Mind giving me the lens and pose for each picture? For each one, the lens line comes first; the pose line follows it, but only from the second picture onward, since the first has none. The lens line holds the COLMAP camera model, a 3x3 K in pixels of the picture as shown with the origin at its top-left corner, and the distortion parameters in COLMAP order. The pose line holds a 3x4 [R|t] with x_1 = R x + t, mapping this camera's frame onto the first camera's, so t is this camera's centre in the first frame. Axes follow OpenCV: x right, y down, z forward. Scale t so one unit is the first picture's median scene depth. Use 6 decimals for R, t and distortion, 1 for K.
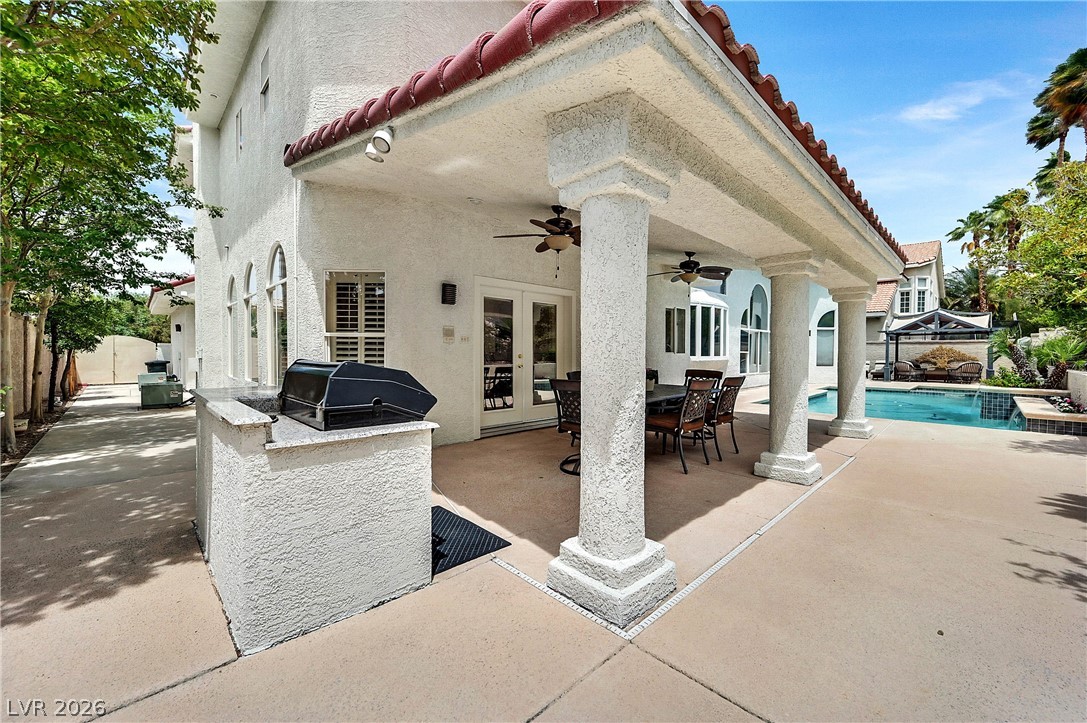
lens RADIAL K [[417.6, 0, 549.9], [0, 417.6, 355.3], [0, 0, 1]] dist [0.001105, 0.000014]
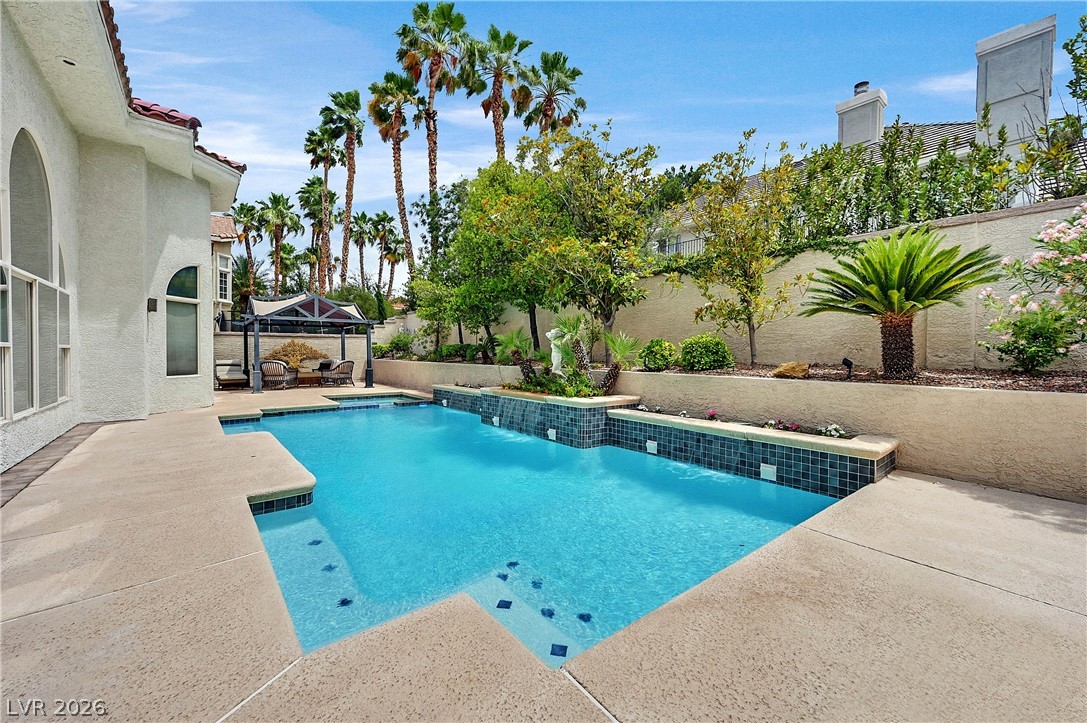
lens RADIAL K [[417.6, 0, 549.7], [0, 417.6, 352.0], [0, 0, 1]] dist [0.001105, 0.000014]
pose [[0.052540, -0.002605, 0.998615, 0.158520], [-0.001247, 0.999996, 0.002675, -0.002671], [-0.998618, -0.001386, 0.052537, 0.468090]]
